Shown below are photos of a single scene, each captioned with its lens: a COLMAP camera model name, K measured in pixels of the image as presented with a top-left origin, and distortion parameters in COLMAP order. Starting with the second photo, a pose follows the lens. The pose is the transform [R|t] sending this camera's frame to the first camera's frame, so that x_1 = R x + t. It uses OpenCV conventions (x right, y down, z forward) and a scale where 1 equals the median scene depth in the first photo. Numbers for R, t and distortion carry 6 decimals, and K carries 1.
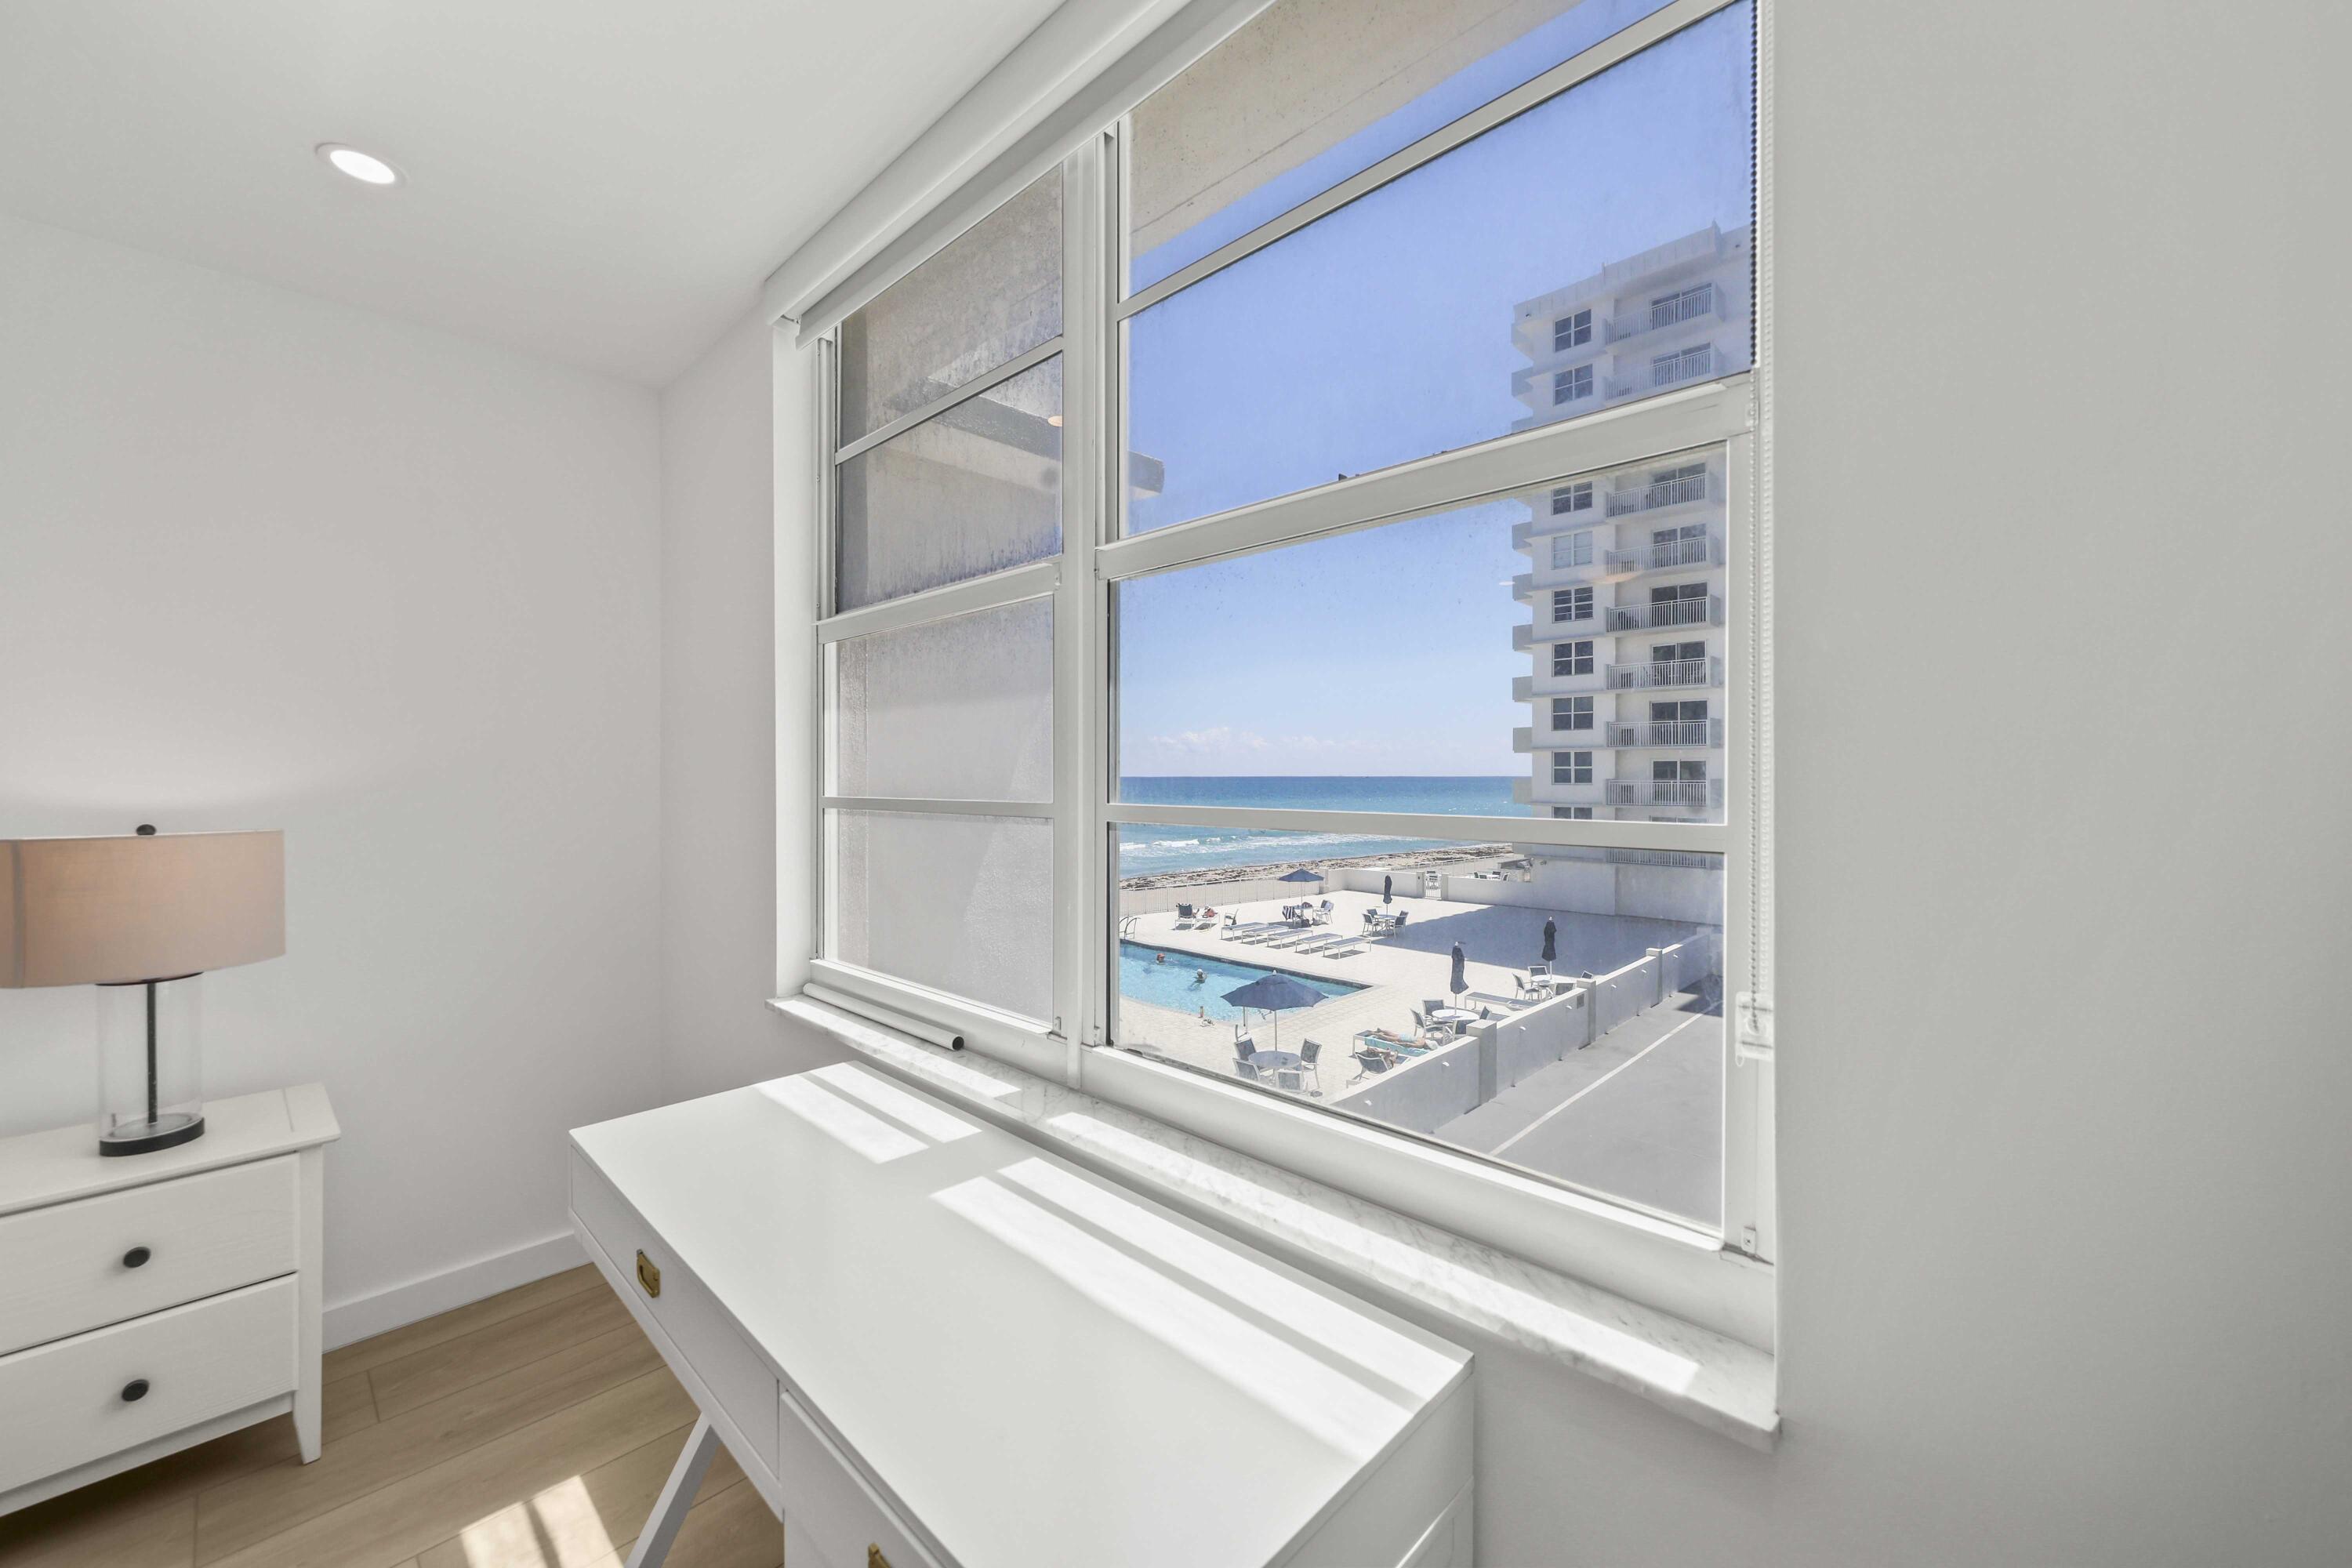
lens RADIAL K [[935.9, 0, 1119.9], [0, 935.9, 787.9], [0, 0, 1]] dist [0.003891, -0.000631]
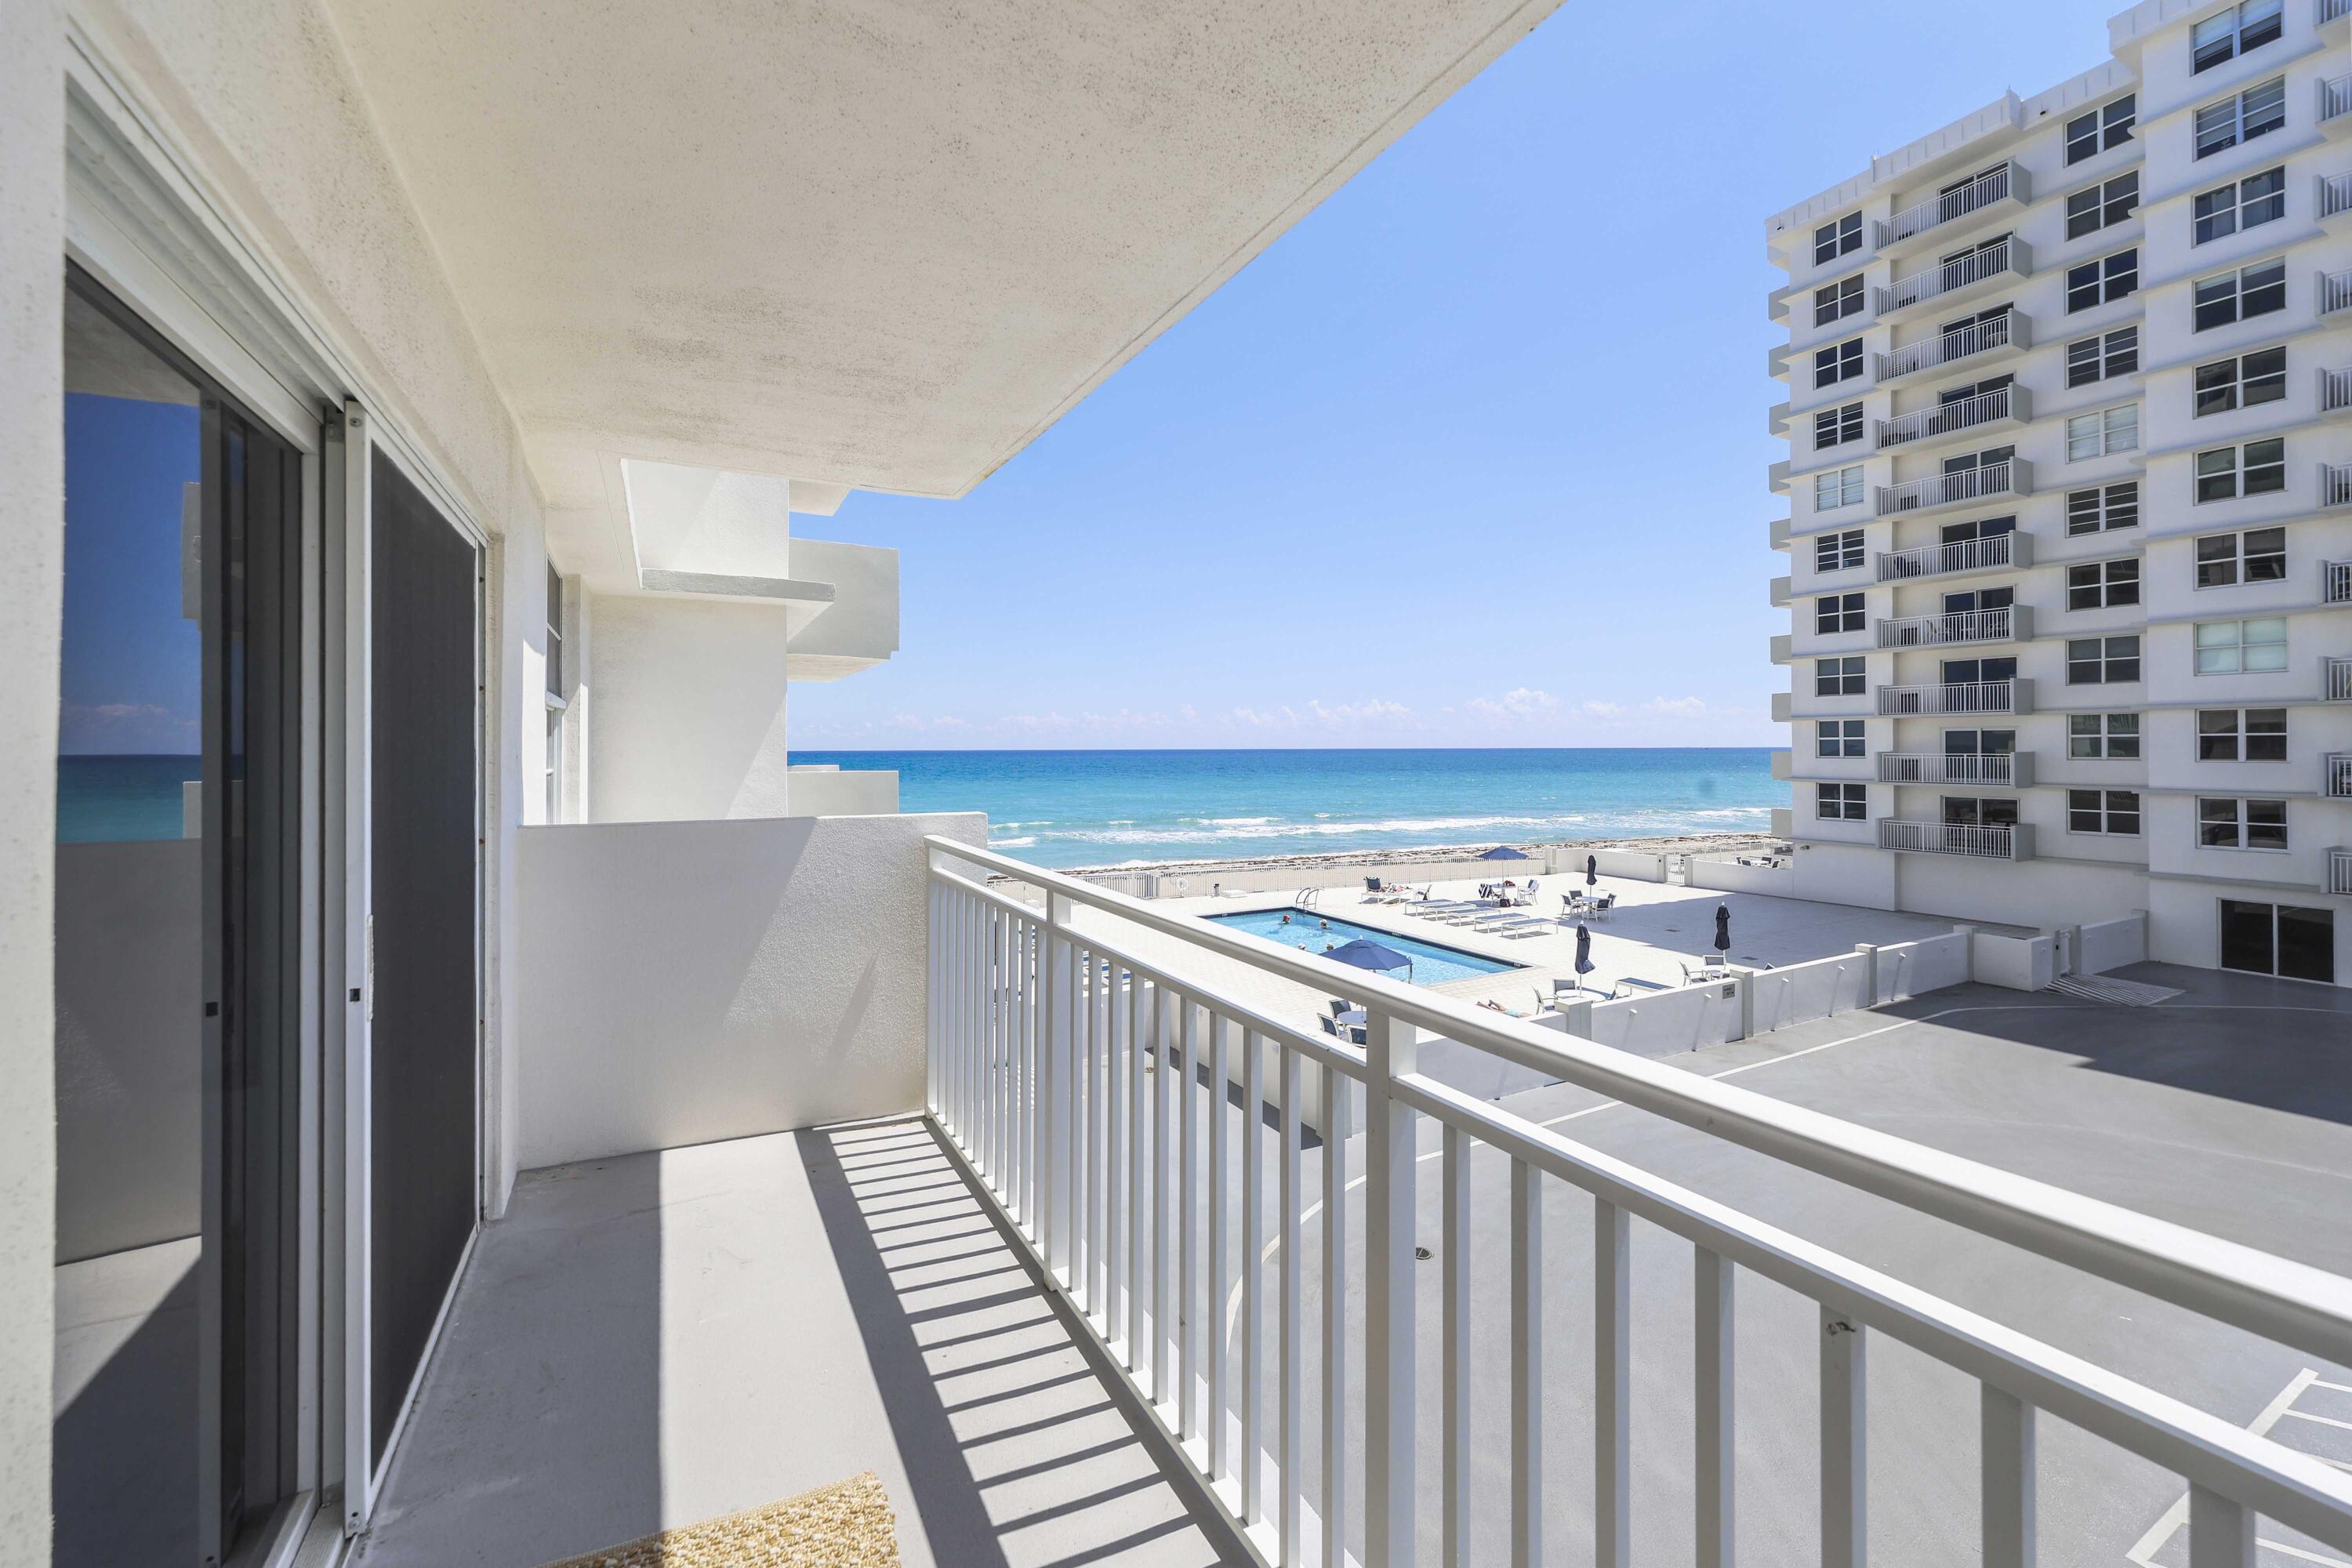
lens RADIAL K [[1012.3, 0, 1147.1], [0, 1012.3, 748.7], [0, 0, 1]] dist [0.003482, 0.001004]
pose [[0.944989, -0.003596, -0.327083, 0.189675], [-0.000319, 0.999929, -0.011916, -0.001222], [0.327103, 0.011365, 0.944920, -0.101738]]
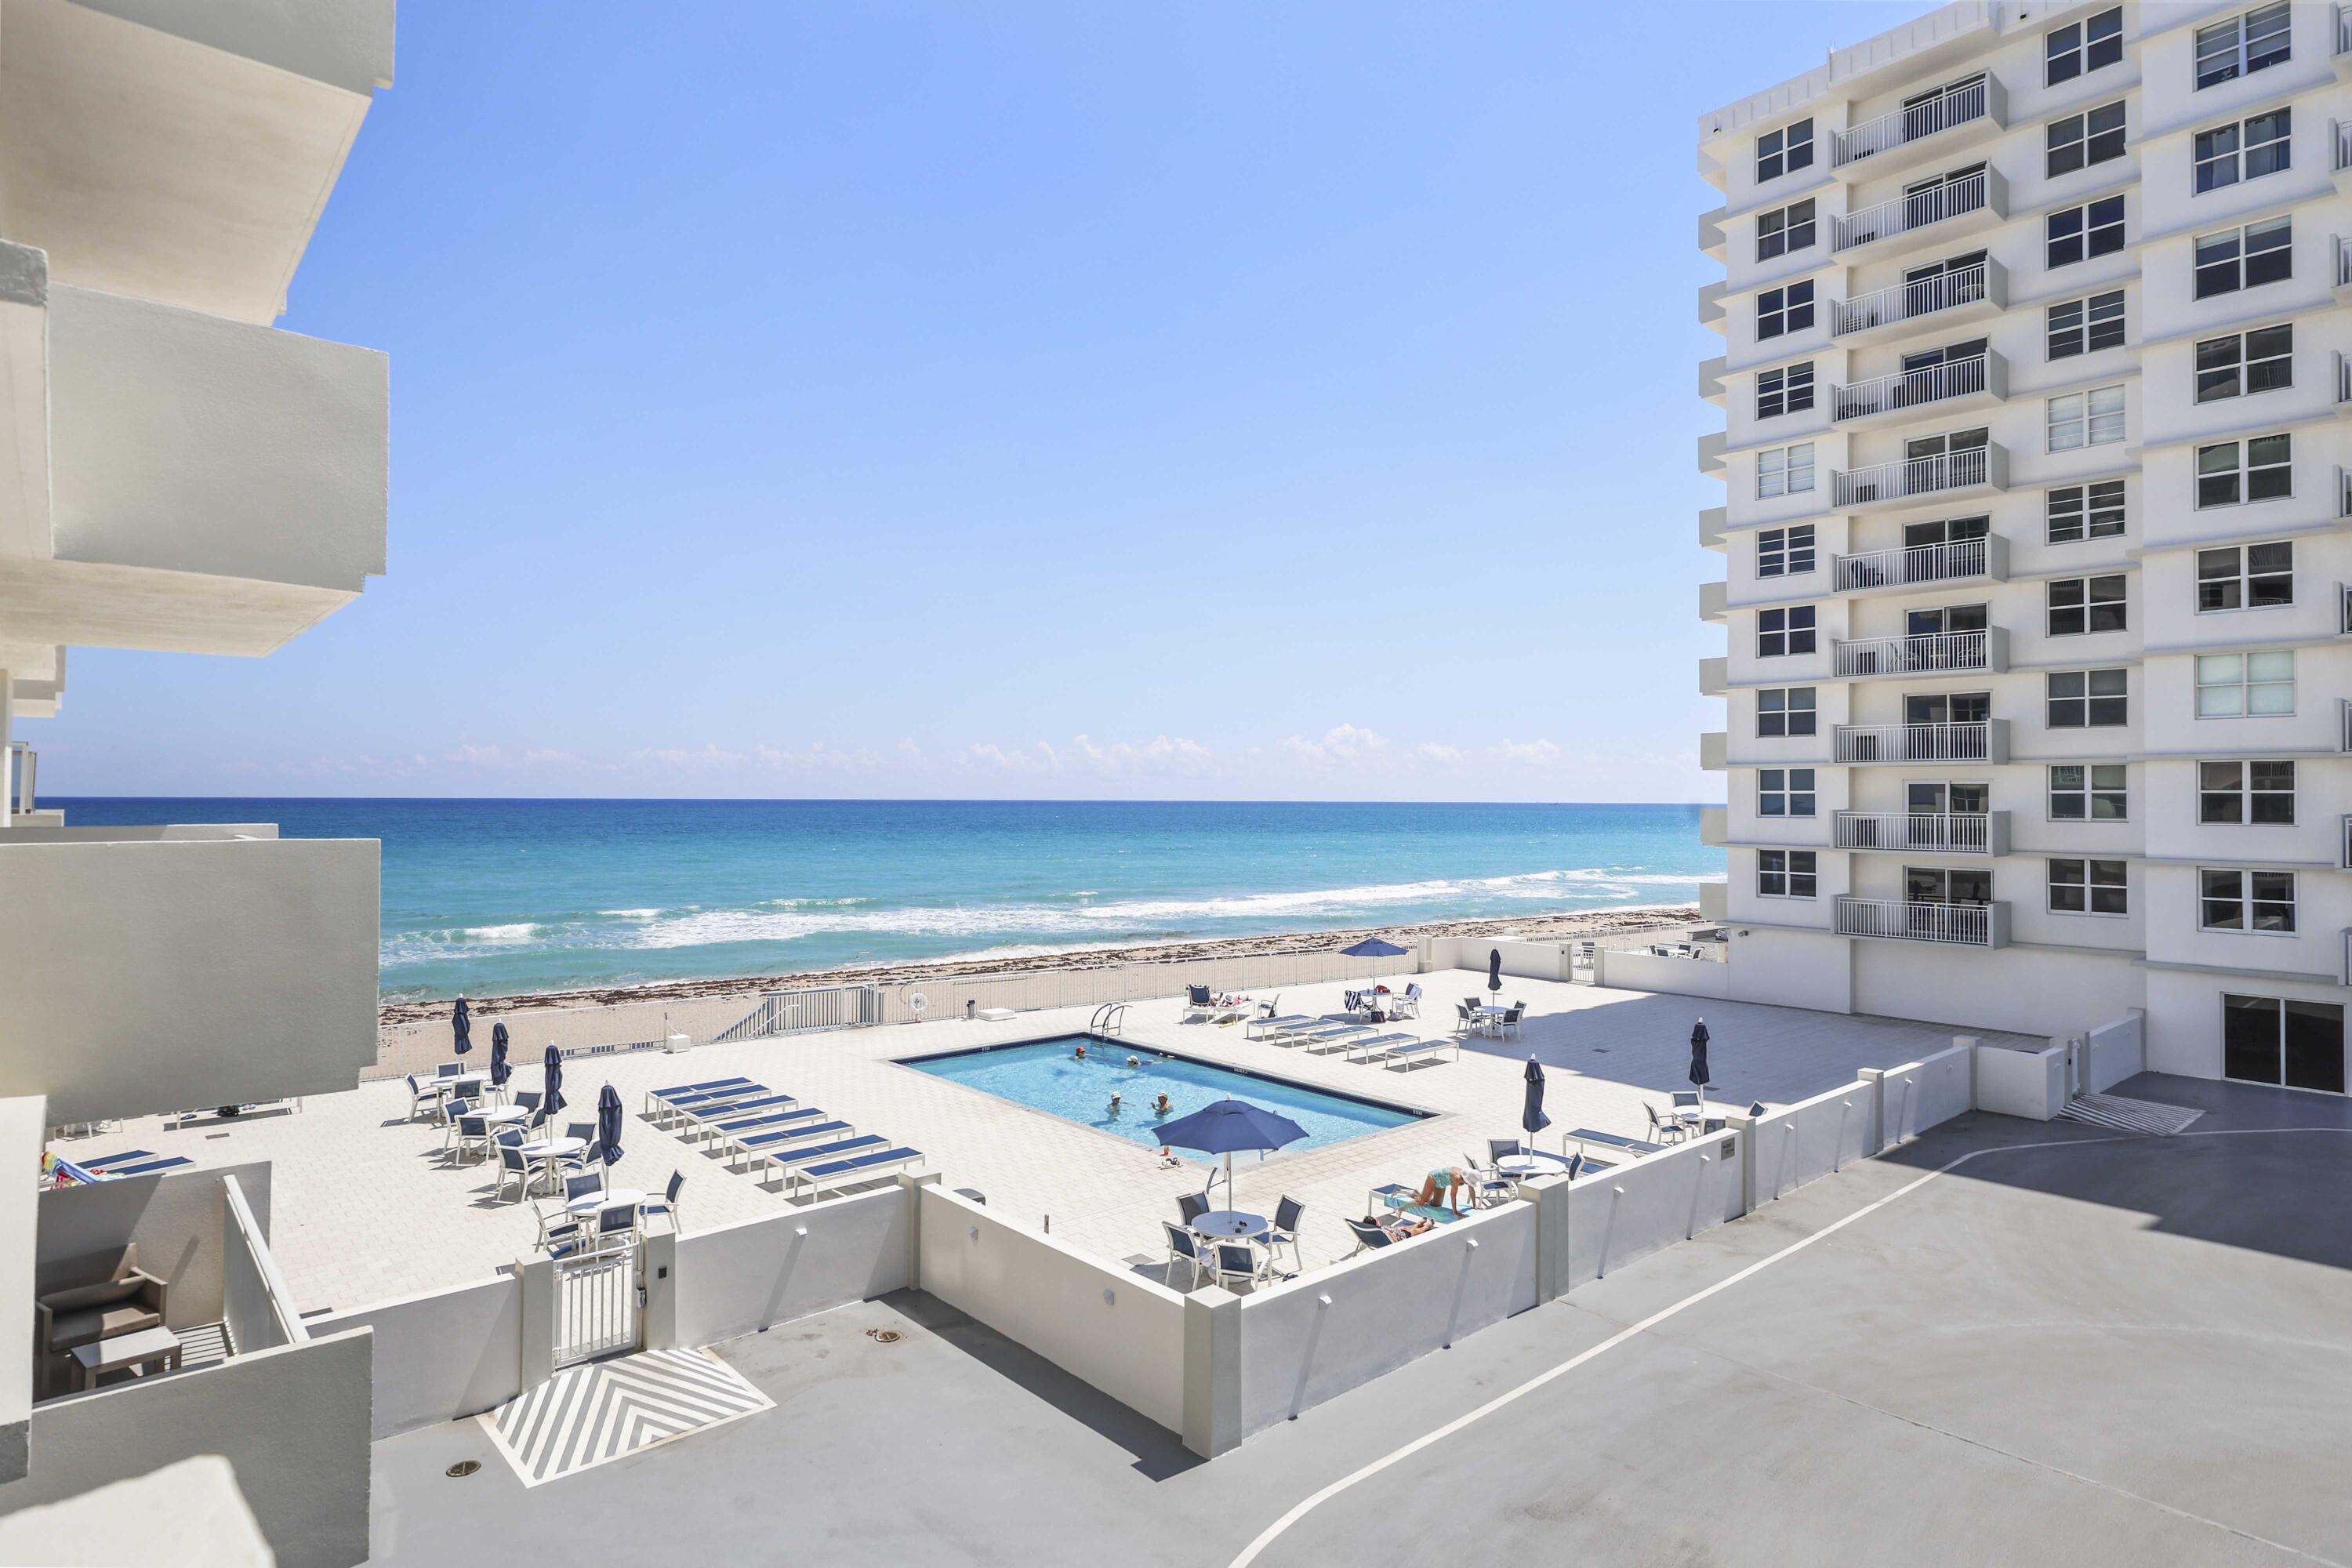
lens RADIAL K [[1282.2, 0, 1156.8], [0, 1282.2, 788.1], [0, 0, 1]] dist [0.008579, -0.000532]
pose [[0.996139, 0.004189, -0.087689, 0.117160], [-0.006087, 0.999753, -0.021380, -0.002594], [0.087577, 0.021831, 0.995918, 0.041400]]
